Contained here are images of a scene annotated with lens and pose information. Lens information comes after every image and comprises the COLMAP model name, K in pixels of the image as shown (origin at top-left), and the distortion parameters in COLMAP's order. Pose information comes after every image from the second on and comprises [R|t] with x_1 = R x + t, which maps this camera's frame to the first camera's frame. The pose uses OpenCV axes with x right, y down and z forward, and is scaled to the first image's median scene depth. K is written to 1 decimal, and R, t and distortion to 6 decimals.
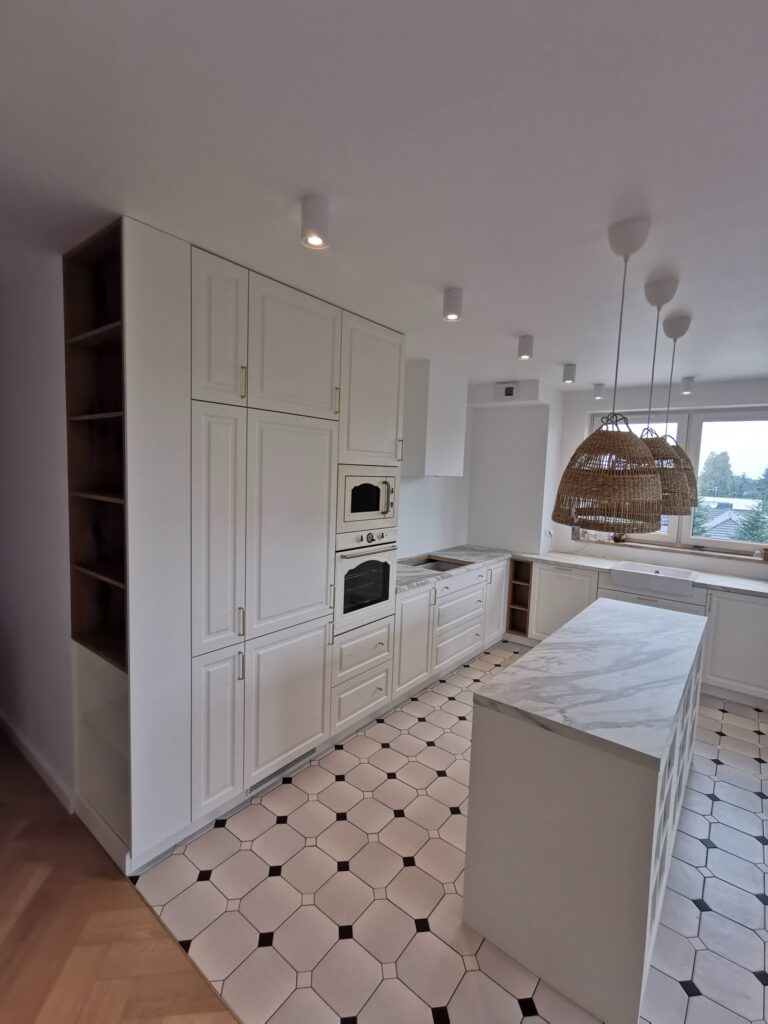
lens RADIAL K [[471.4, 0, 385.6], [0, 471.4, 511.8], [0, 0, 1]] dist [0.010525, 0.001294]
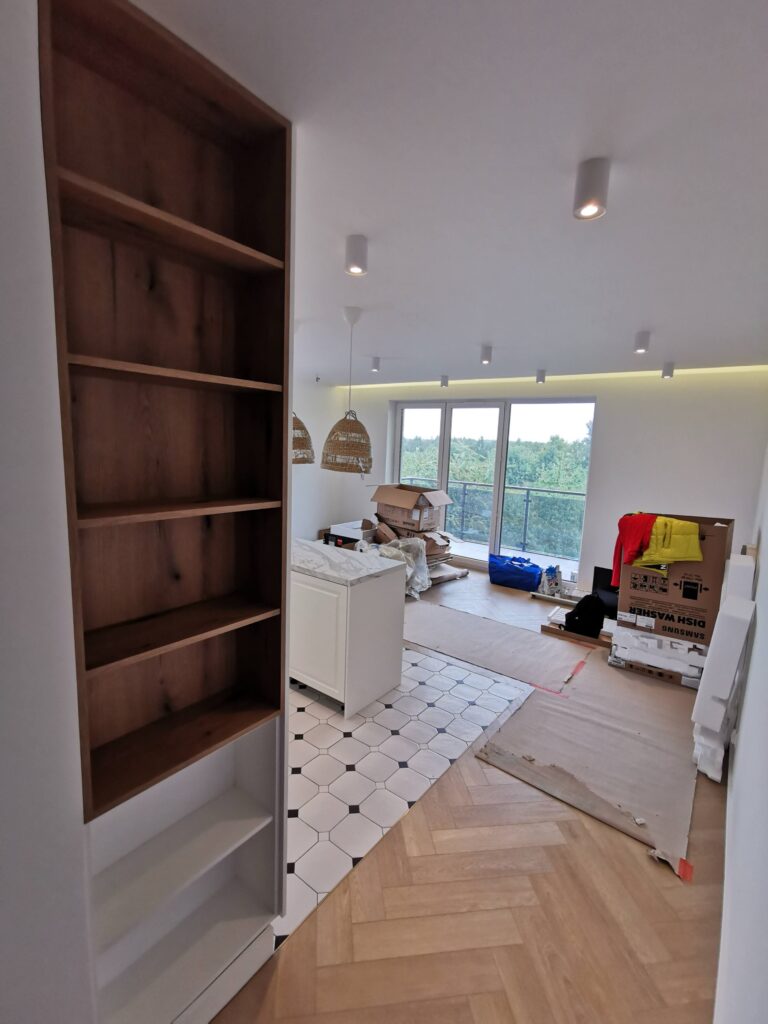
lens RADIAL K [[471.4, 0, 386.1], [0, 471.4, 510.7], [0, 0, 1]] dist [0.010525, 0.001294]
pose [[-0.011233, -0.176503, 0.984236, -1.397575], [0.056694, 0.982602, 0.176858, -0.140122], [-0.998328, 0.057787, -0.001031, 0.864962]]
